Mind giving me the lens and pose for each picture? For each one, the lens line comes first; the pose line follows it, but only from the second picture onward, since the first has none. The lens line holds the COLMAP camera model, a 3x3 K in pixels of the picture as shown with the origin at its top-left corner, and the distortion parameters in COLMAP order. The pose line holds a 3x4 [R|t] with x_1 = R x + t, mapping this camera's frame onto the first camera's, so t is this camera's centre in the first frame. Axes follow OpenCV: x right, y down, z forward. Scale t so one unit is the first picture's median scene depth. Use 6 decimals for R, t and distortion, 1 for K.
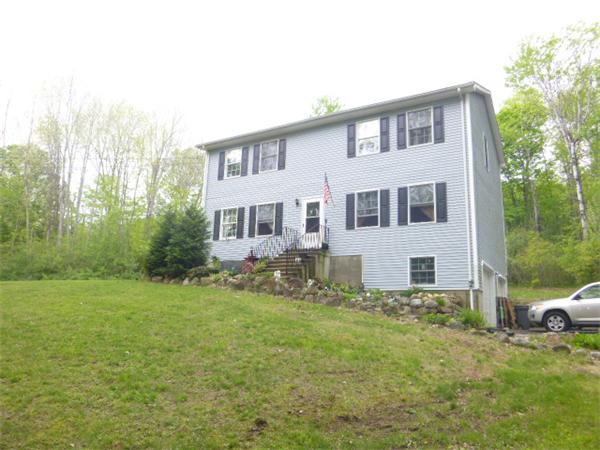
lens RADIAL K [[443.5, 0, 297.7], [0, 443.5, 227.0], [0, 0, 1]] dist [-0.052865, 0.003988]
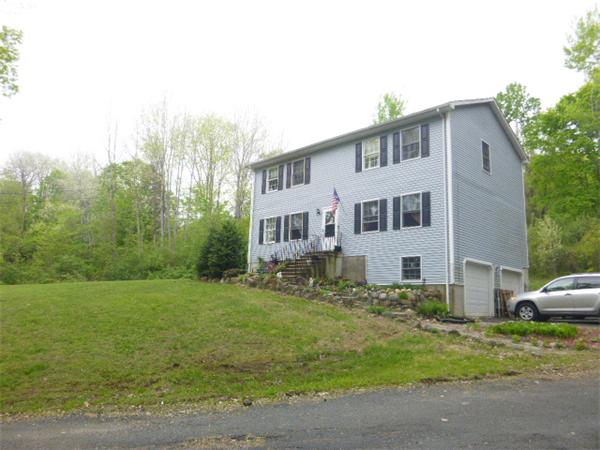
lens RADIAL K [[443.5, 0, 296.3], [0, 443.5, 224.1], [0, 0, 1]] dist [-0.052865, 0.003988]
pose [[0.970214, -0.044669, -0.238097, 0.256018], [0.049215, 0.998701, 0.013178, -0.046247], [0.237199, -0.024503, 0.971152, -0.201910]]
